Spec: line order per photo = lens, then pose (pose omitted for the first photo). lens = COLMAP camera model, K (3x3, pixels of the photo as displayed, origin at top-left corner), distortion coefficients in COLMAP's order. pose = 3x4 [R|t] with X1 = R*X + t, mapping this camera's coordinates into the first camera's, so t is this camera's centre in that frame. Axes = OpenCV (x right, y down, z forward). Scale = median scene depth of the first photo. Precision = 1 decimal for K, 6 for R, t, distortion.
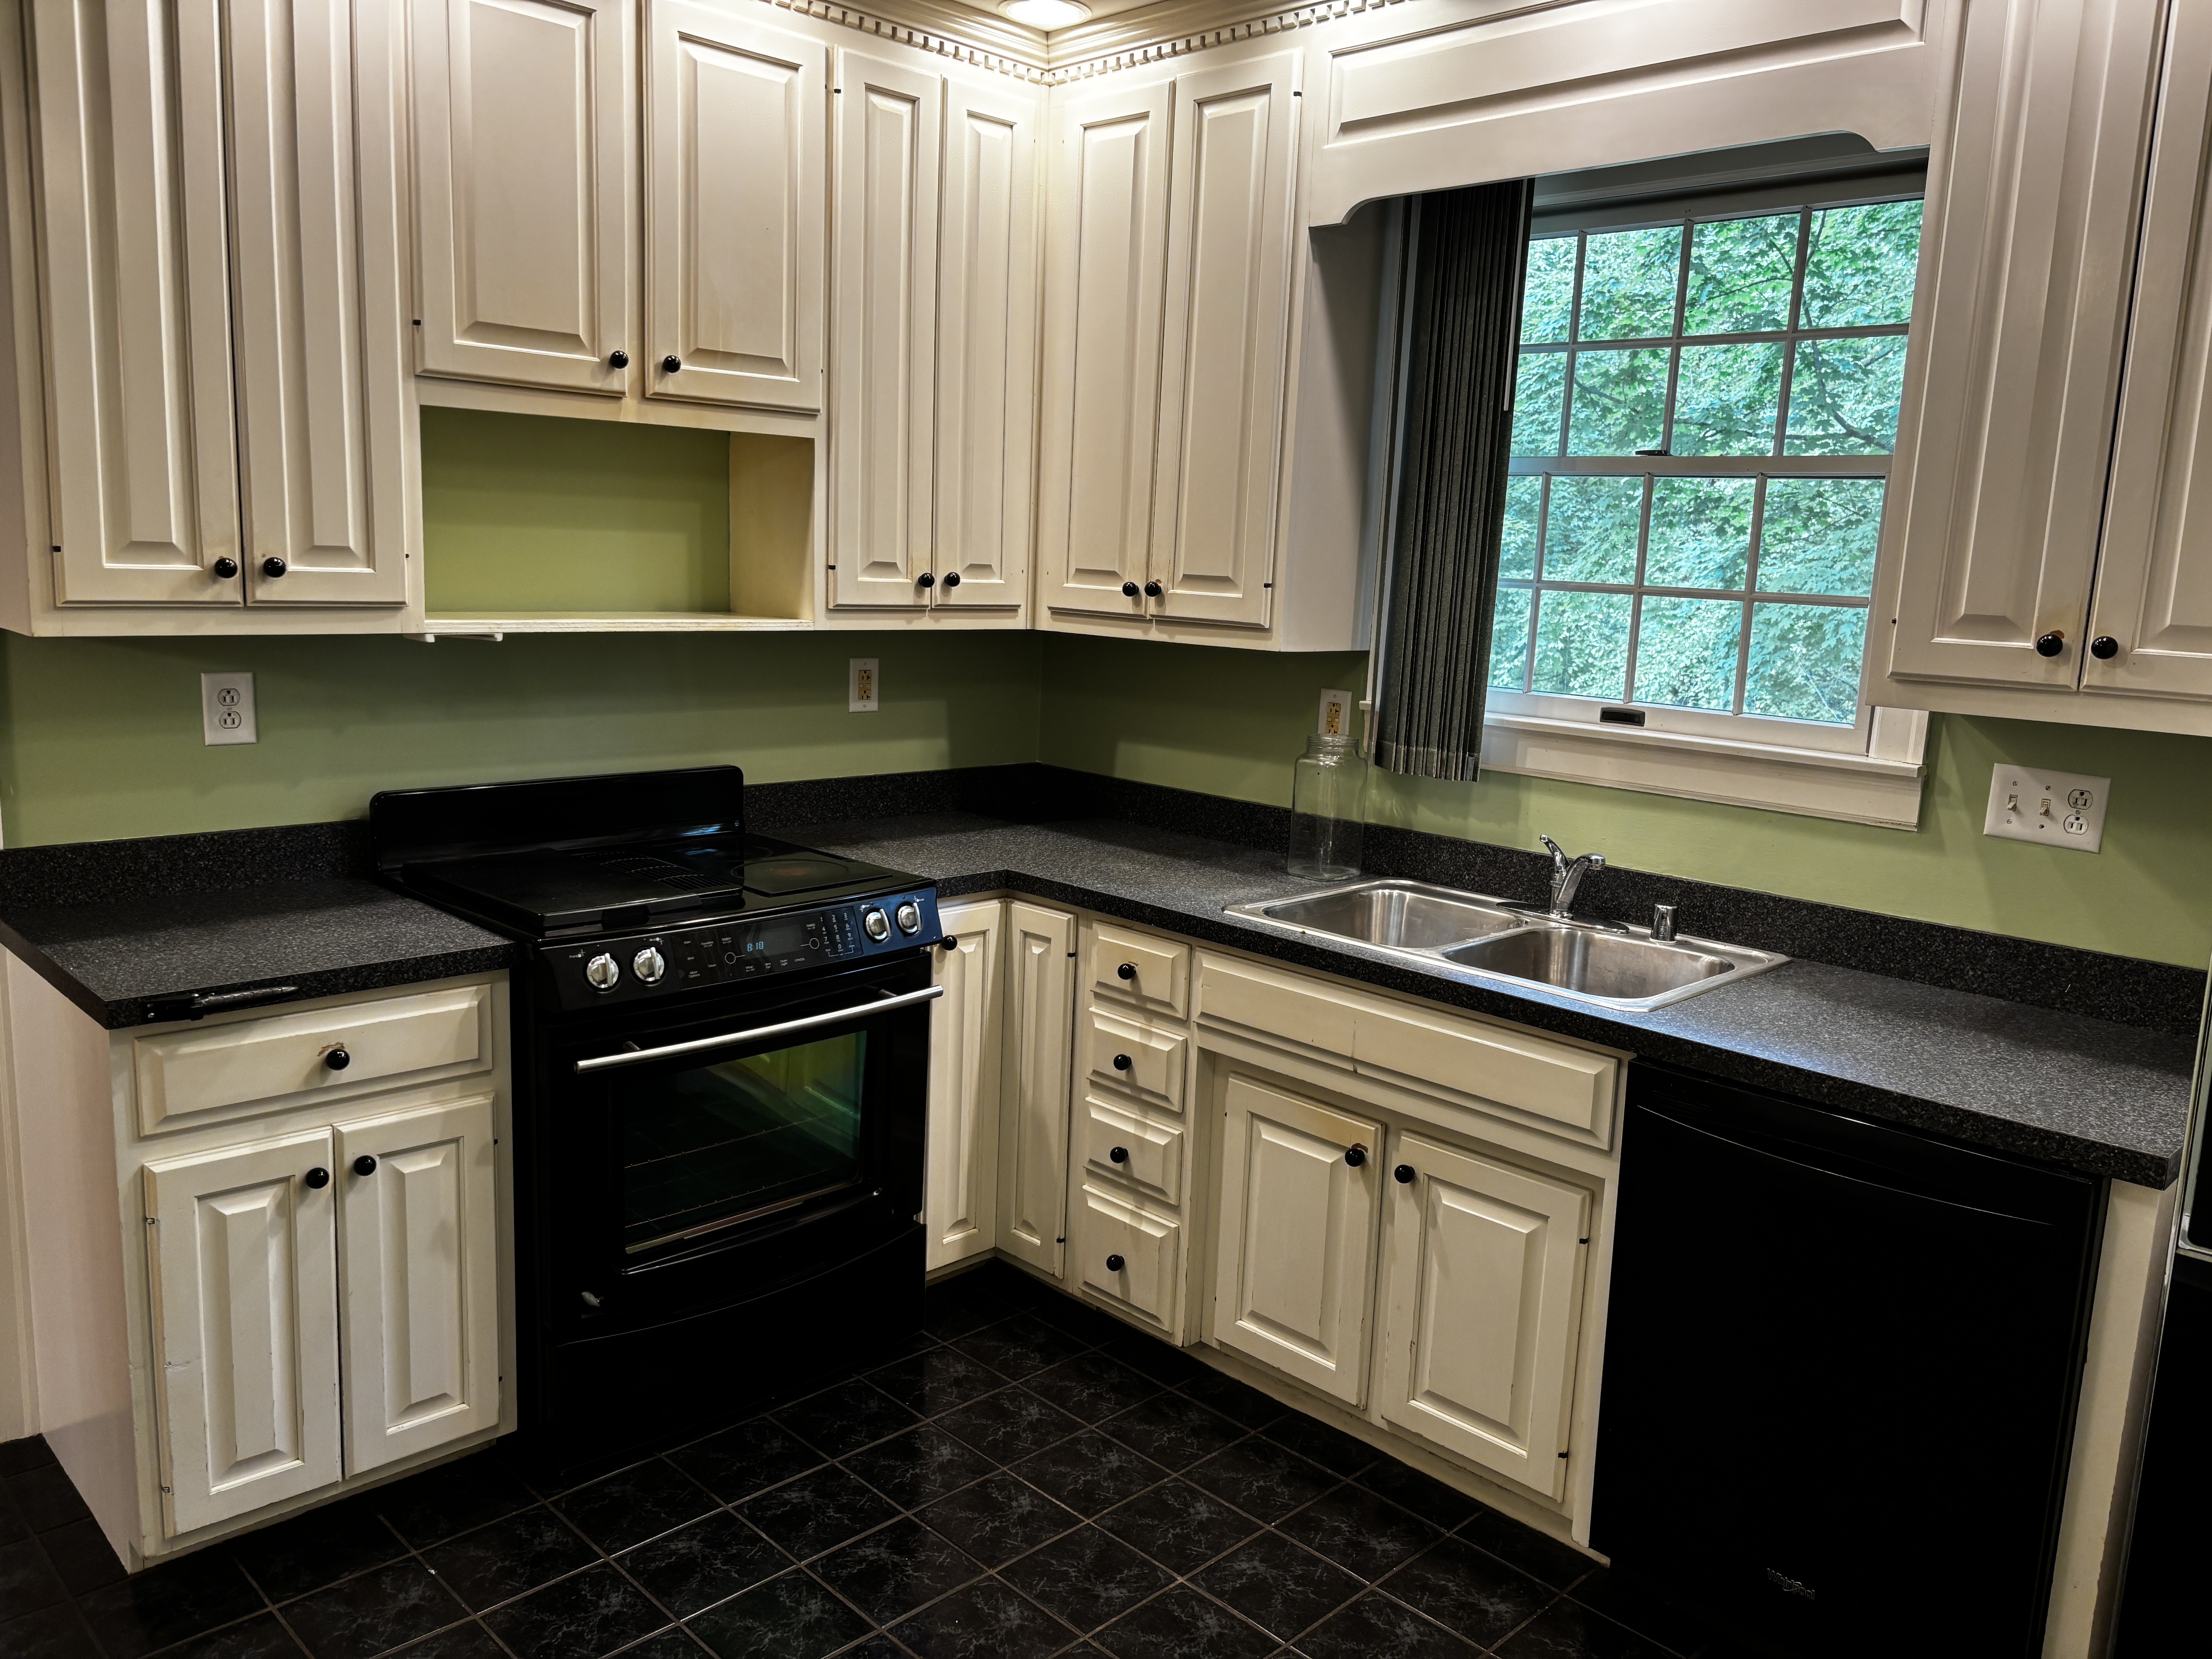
lens RADIAL K [[1677.7, 0, 1132.5], [0, 1677.7, 826.7], [0, 0, 1]] dist [0.167308, -0.279236]
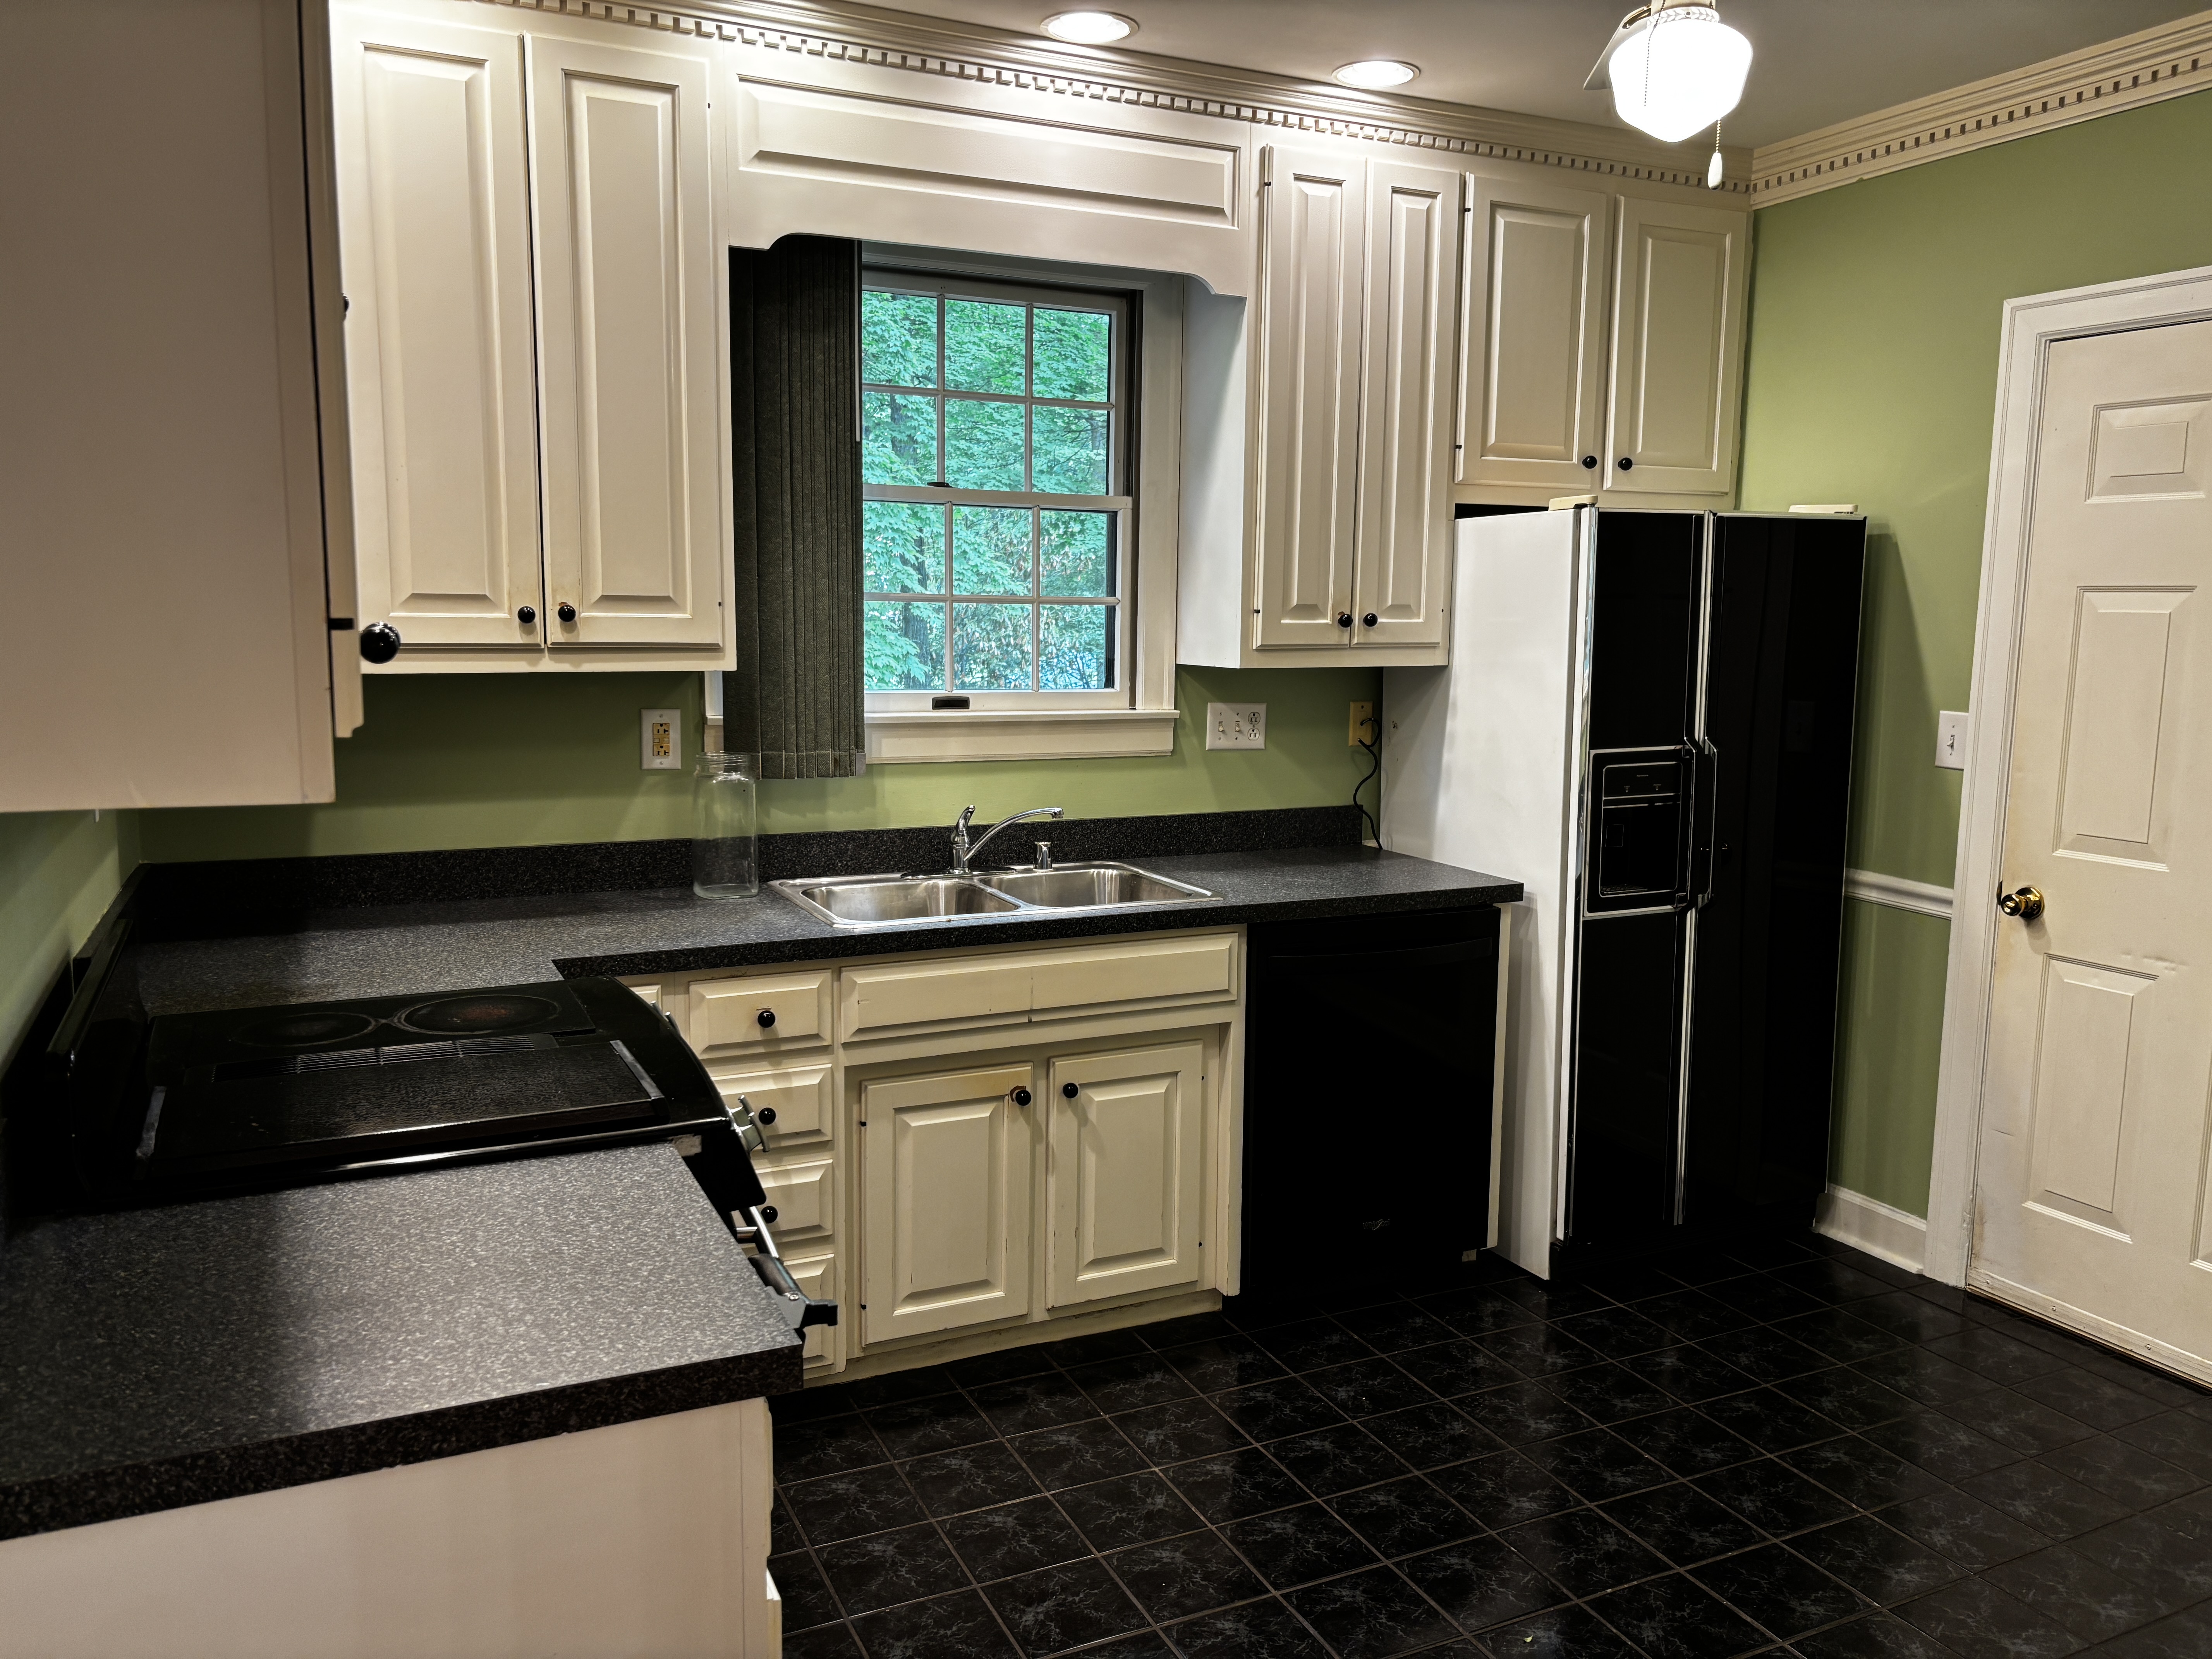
lens RADIAL K [[1677.7, 0, 1132.5], [0, 1677.7, 826.7], [0, 0, 1]] dist [0.167308, -0.279236]
pose [[0.324866, -0.162729, 0.931655, -0.817492], [0.158533, 0.980518, 0.115984, -0.098332], [-0.932378, 0.110018, 0.344335, 0.481189]]
